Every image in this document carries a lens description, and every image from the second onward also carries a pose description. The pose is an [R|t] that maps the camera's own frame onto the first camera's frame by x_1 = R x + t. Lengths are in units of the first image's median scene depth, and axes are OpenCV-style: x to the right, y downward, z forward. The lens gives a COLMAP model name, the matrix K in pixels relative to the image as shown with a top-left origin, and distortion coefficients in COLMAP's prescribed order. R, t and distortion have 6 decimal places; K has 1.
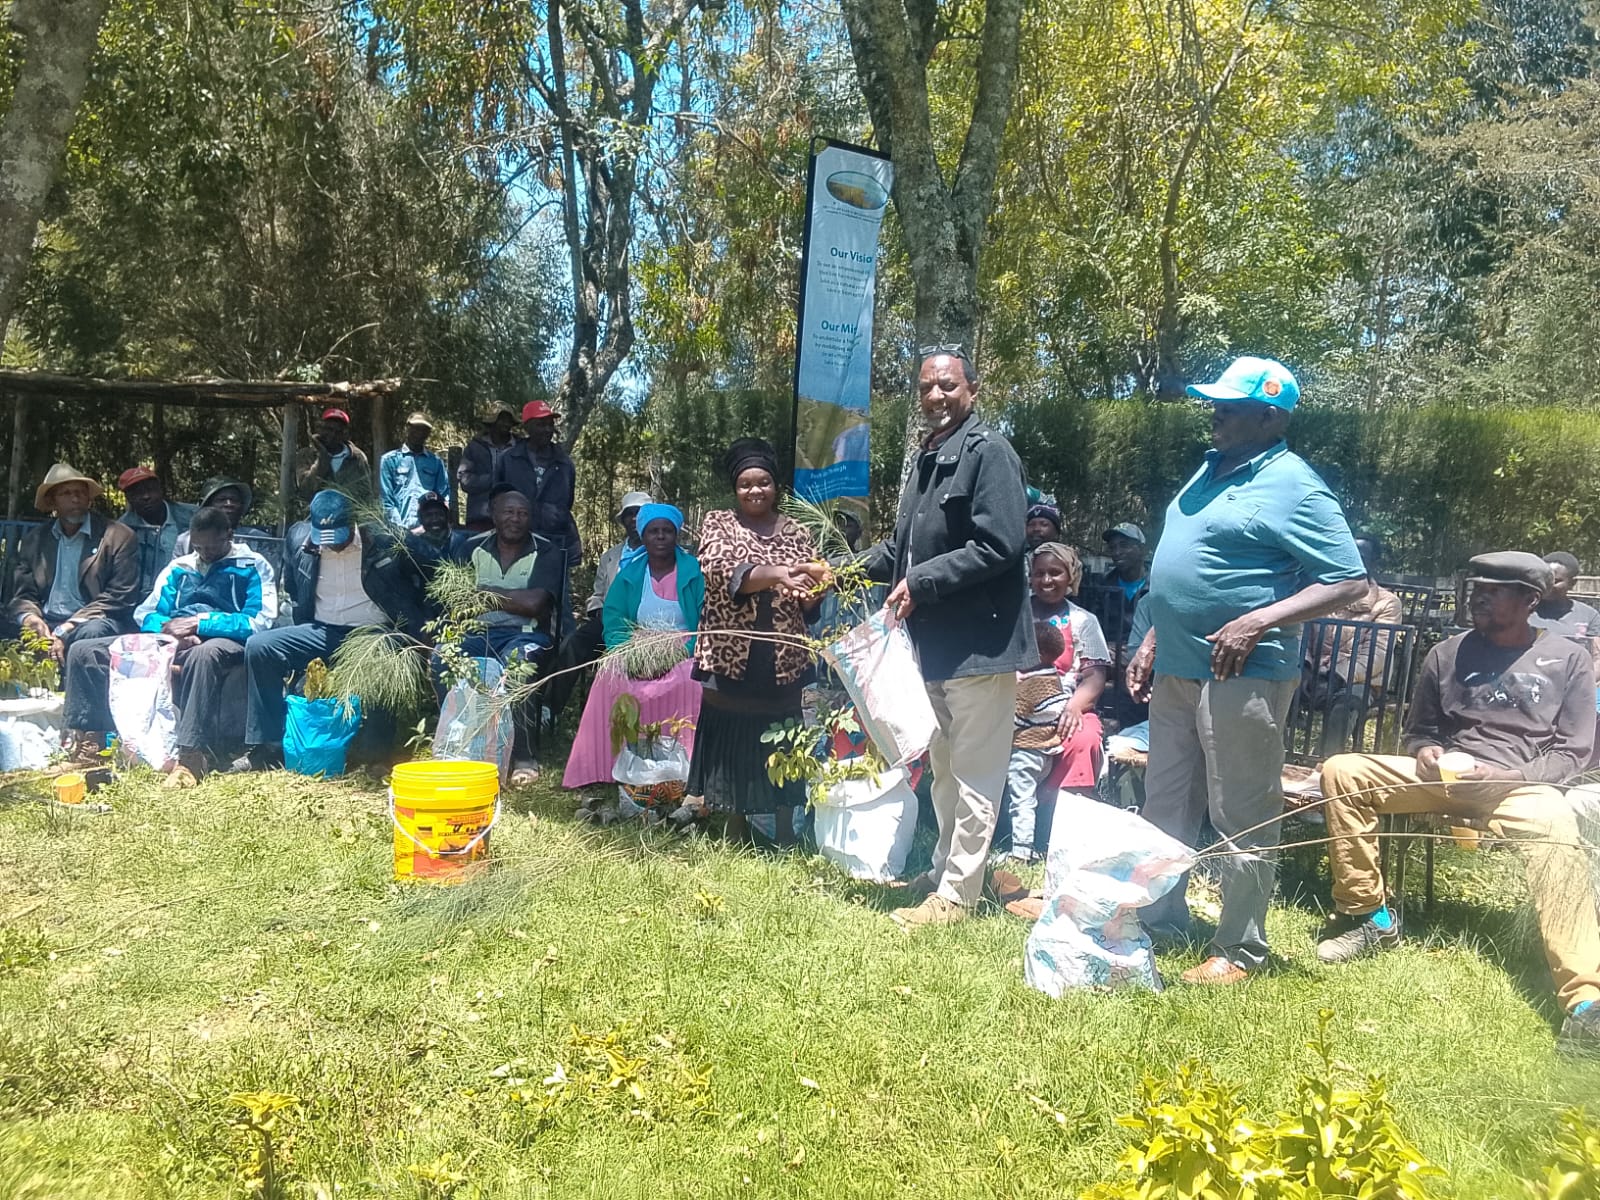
lens RADIAL K [[1222.4, 0, 800.0], [0, 1222.4, 600.0], [0, 0, 1]] dist [0.057155, -0.106682]
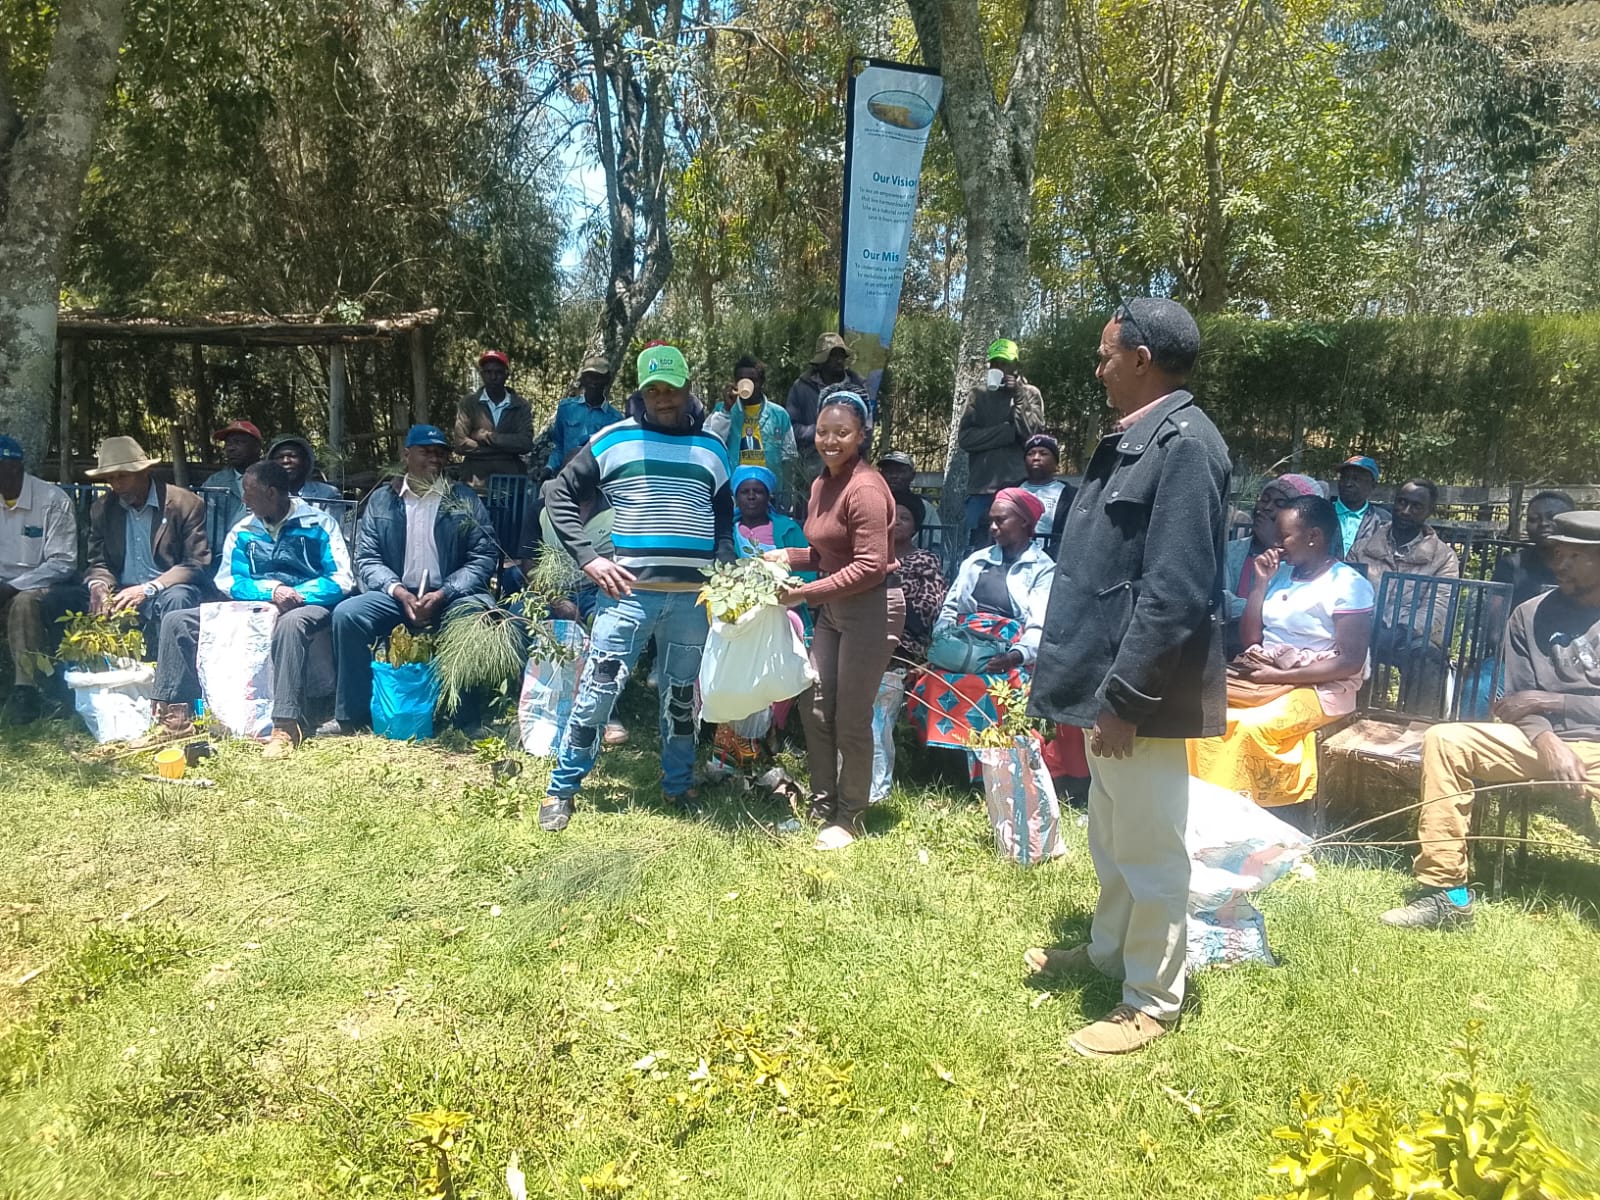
lens RADIAL K [[1222.4, 0, 800.0], [0, 1222.4, 600.0], [0, 0, 1]] dist [0.057155, -0.106682]
pose [[0.999638, -0.019678, -0.018336, -0.073873], [0.021071, 0.996638, 0.079174, -0.073556], [0.016717, -0.079532, 0.996692, 0.004134]]
